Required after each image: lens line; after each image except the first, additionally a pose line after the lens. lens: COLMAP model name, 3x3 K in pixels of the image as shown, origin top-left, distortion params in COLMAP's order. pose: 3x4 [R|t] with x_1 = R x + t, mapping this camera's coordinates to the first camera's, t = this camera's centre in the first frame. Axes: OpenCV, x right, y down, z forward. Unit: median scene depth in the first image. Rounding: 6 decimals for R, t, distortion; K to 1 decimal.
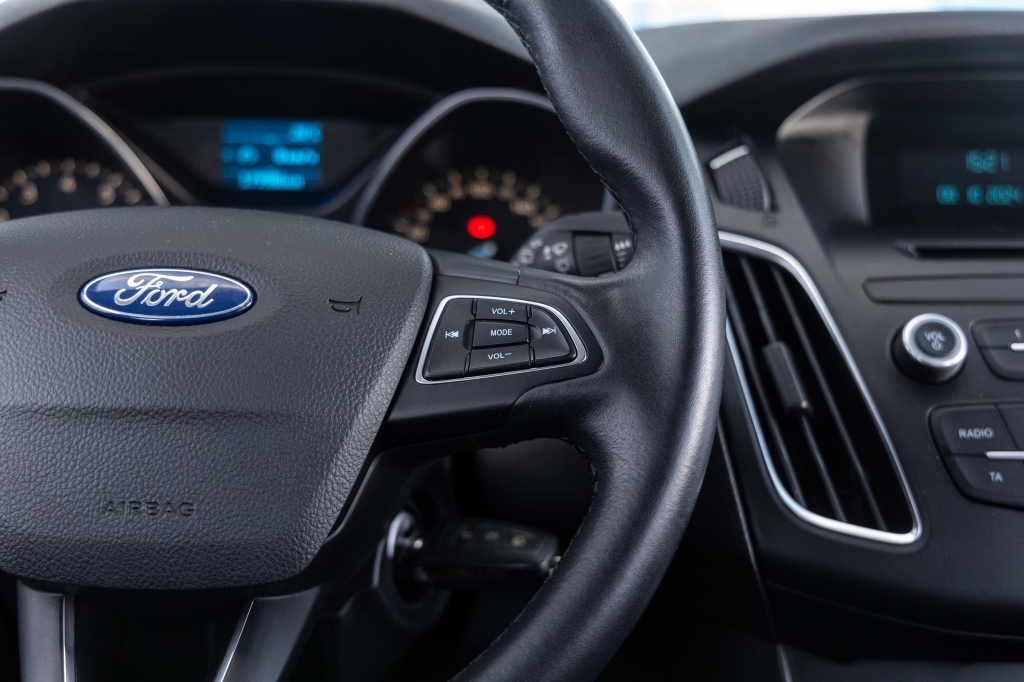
lens RADIAL K [[1480.7, 0, 503.7], [0, 1480.7, 368.6], [0, 0, 1]] dist [-0.002394, 0.000000]
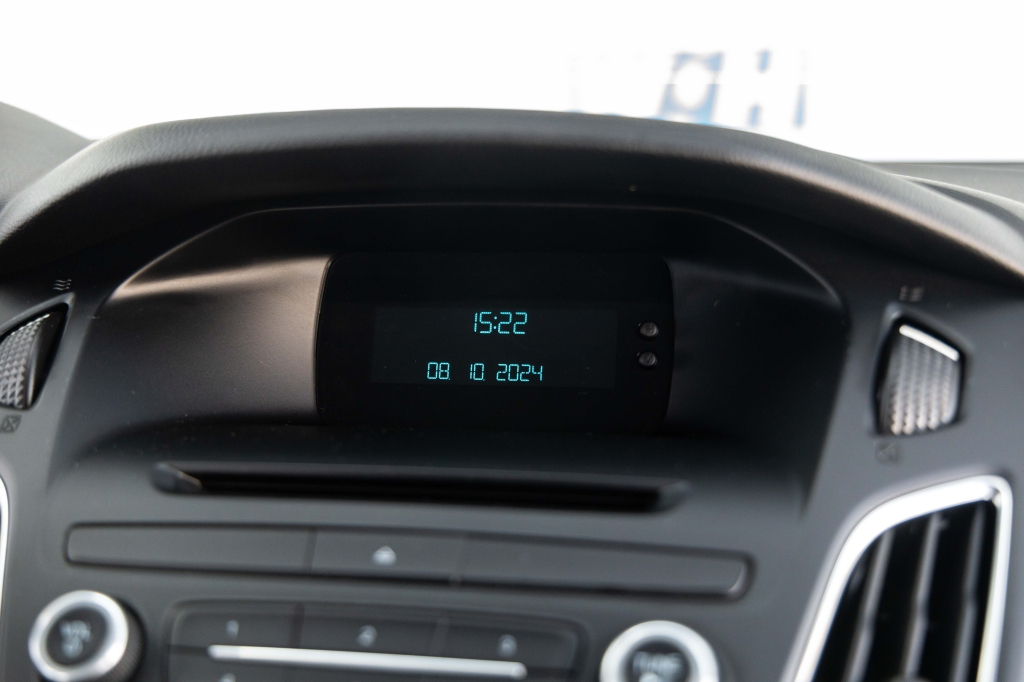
lens RADIAL K [[1480.7, 0, 517.3], [0, 1480.7, 351.1], [0, 0, 1]] dist [-0.002394, 0.000000]
pose [[0.971692, 0.010047, -0.236039, 0.623232], [-0.024217, 0.998068, -0.057209, -0.109872], [0.235008, 0.061305, 0.970058, 0.420653]]
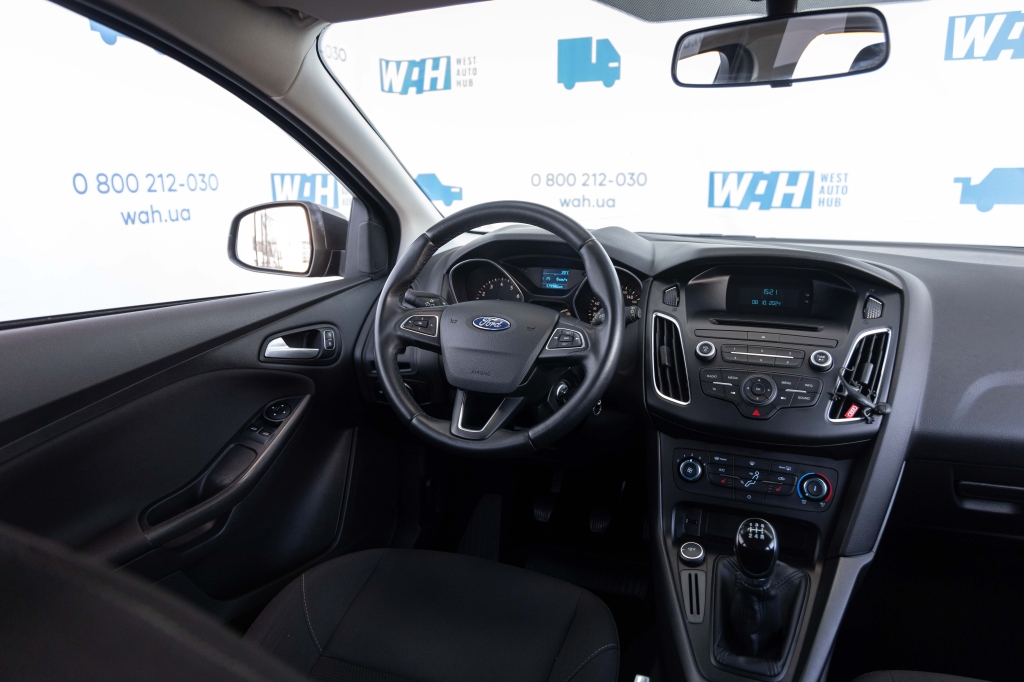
lens RADIAL K [[689.0, 0, 506.2], [0, 689.0, 338.4], [0, 0, 1]] dist [-0.006947, 0.004979]
pose [[0.914511, 0.074384, -0.397663, 0.504059], [-0.070320, 0.997216, 0.024817, -0.050274], [0.398402, 0.005268, 0.917196, -0.666939]]
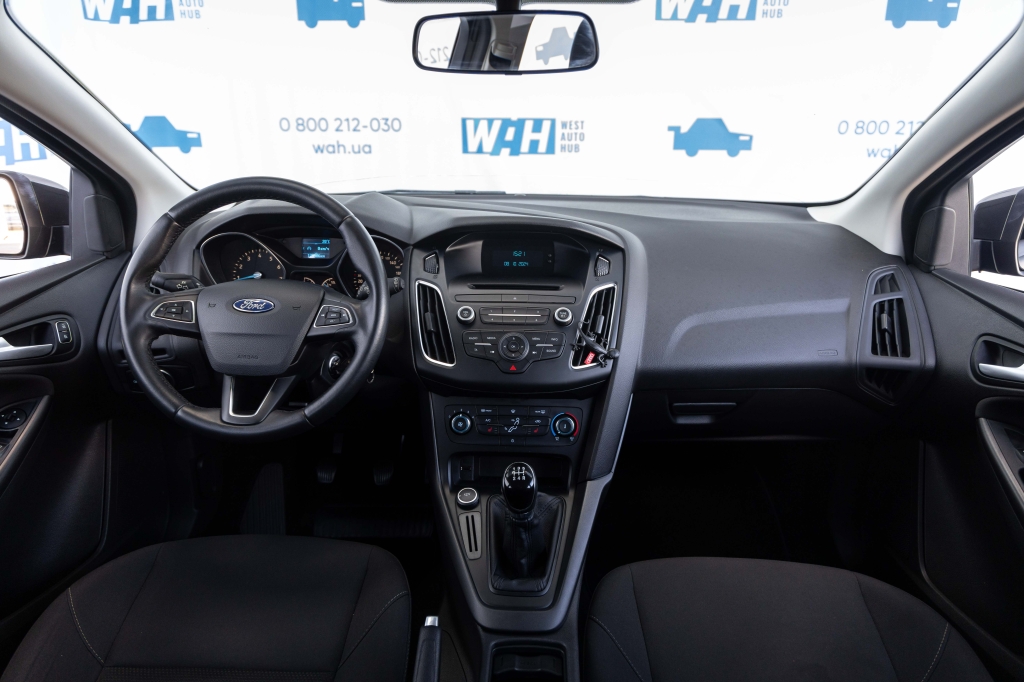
lens RADIAL K [[689.0, 0, 513.7], [0, 689.0, 344.5], [0, 0, 1]] dist [-0.006947, 0.004979]
pose [[0.997699, 0.014357, -0.066263, 0.530940], [-0.007043, 0.993982, 0.109315, -0.132356], [0.067434, -0.108597, 0.991796, -0.742880]]
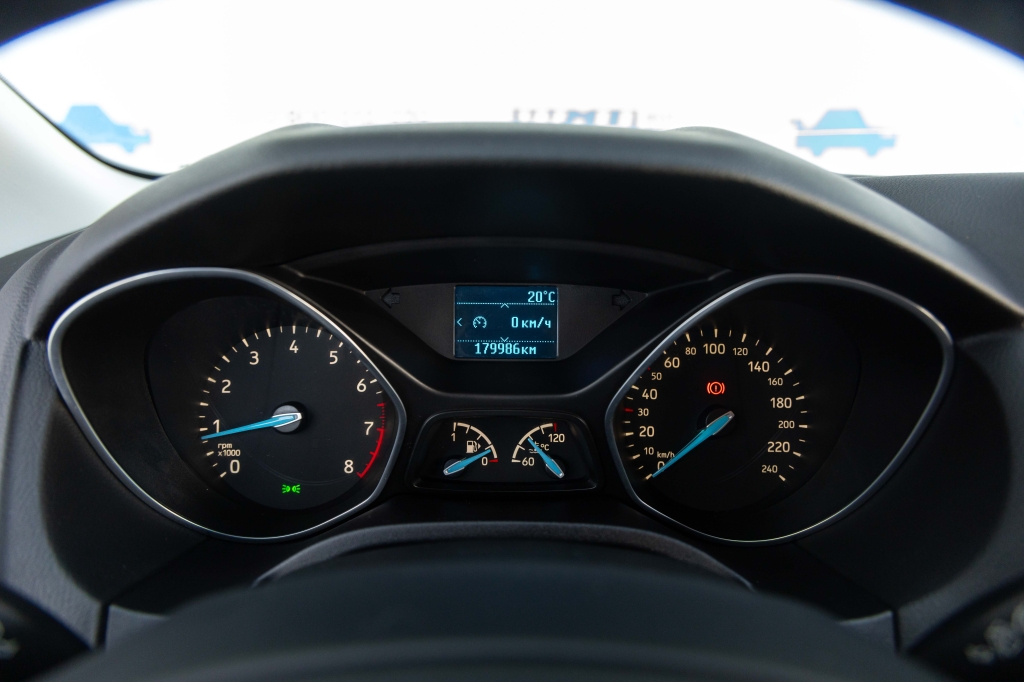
lens RADIAL K [[689.0, 0, 502.7], [0, 689.0, 339.0], [0, 0, 1]] dist [-0.006947, 0.004979]
pose [[0.999498, -0.001750, -0.031624, -0.189859], [0.003577, 0.998321, 0.057821, -0.208231], [0.031470, -0.057905, 0.997826, 0.736704]]
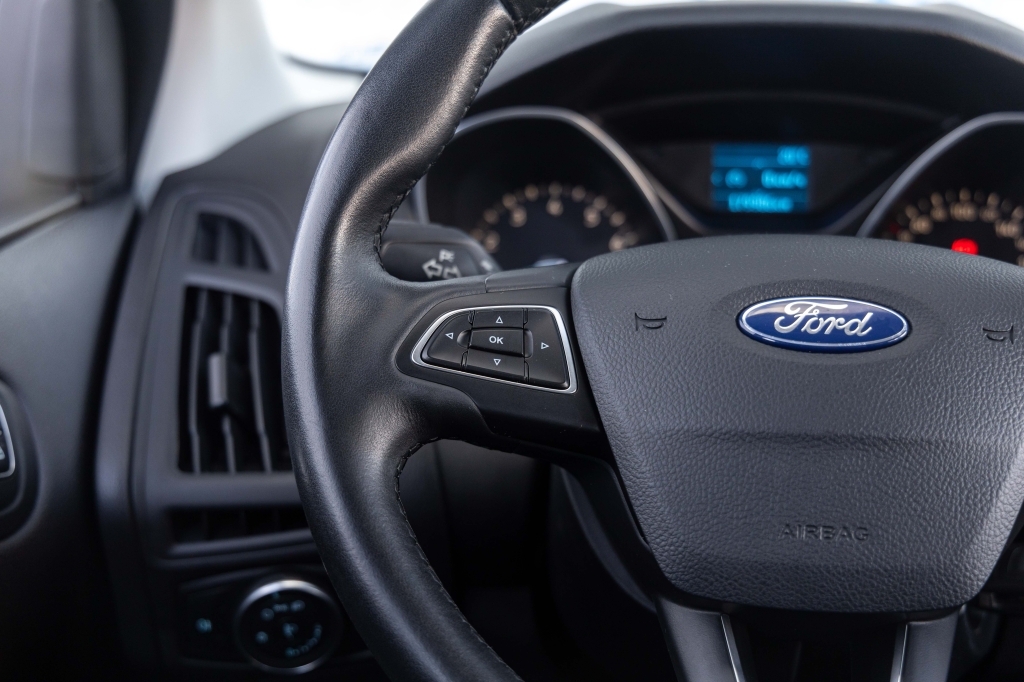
lens RADIAL K [[1480.7, 0, 495.3], [0, 1480.7, 348.2], [0, 0, 1]] dist [-0.002394, 0.000000]
pose [[0.991882, 0.009731, -0.126790, -0.271410], [-0.012170, 0.999755, -0.018478, -0.008897], [0.126579, 0.019871, 0.991757, -0.037180]]
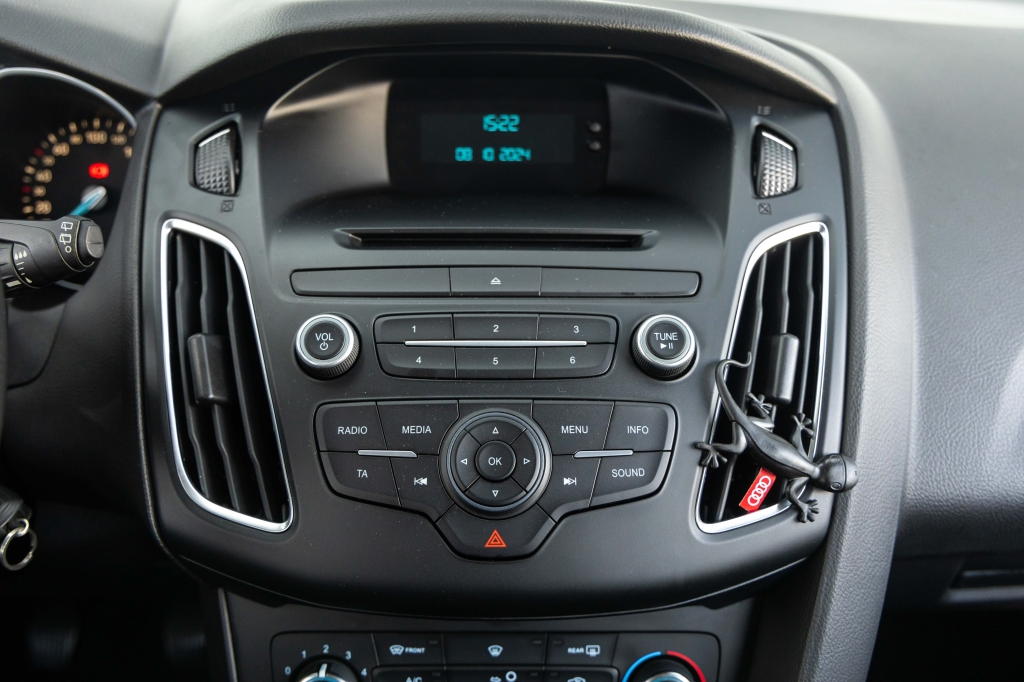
lens RADIAL K [[993.8, 0, 520.6], [0, 993.8, 354.6], [0, 0, 1]] dist [-0.014324, 0.000000]
pose [[0.999697, 0.003491, -0.024368, 0.451424], [0.001880, 0.976168, 0.217006, -0.165580], [0.024545, -0.216987, 0.975866, 0.296184]]
